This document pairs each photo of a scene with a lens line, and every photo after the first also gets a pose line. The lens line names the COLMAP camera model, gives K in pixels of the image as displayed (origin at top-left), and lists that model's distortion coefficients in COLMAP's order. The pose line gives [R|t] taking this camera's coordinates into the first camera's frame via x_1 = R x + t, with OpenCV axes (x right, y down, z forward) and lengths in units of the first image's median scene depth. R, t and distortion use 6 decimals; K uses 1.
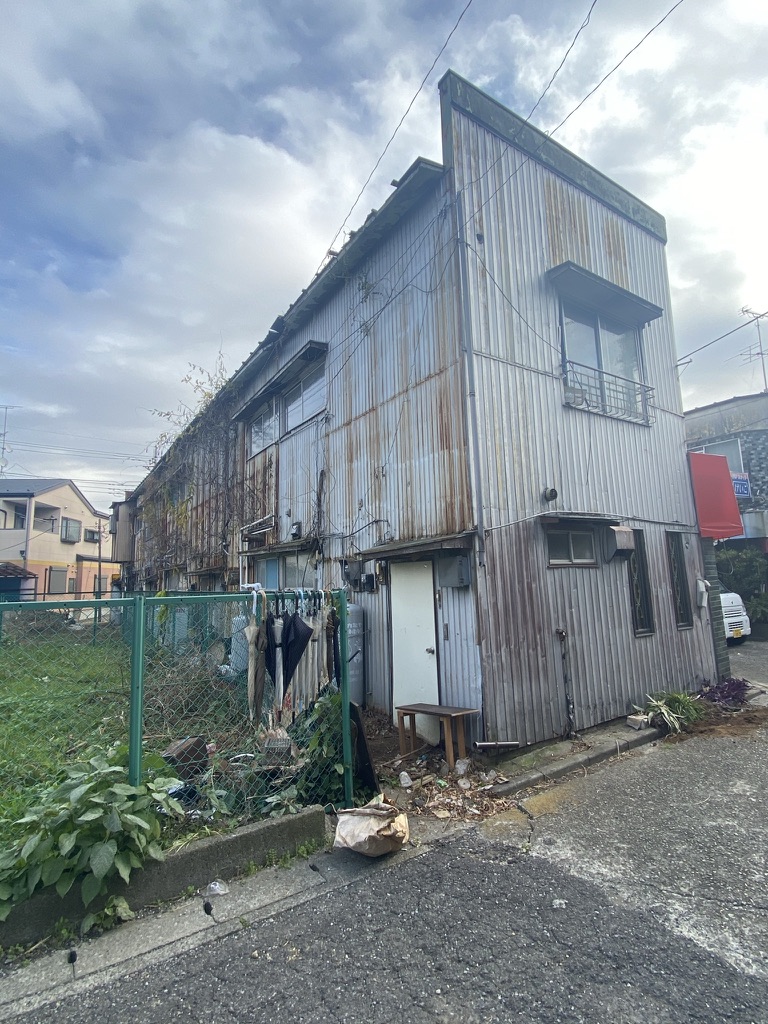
lens RADIAL K [[500.7, 0, 382.3], [0, 500.7, 508.8], [0, 0, 1]] dist [0.002632, 0.000122]
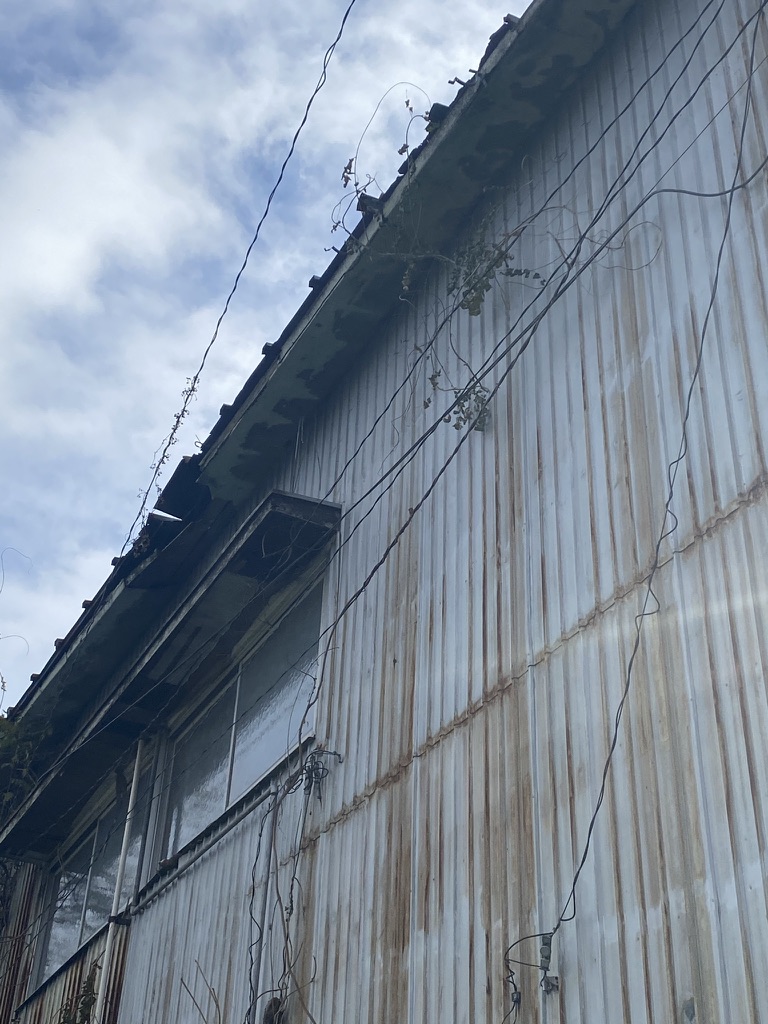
lens RADIAL K [[1453.6, 0, 384.9], [0, 1453.6, 508.1], [0, 0, 1]] dist [0.087953, 0.000000]
pose [[0.993553, -0.004615, -0.113278, 0.003779], [-0.050540, 0.876369, -0.478982, 0.045723], [0.101484, 0.481619, 0.870485, 0.367543]]
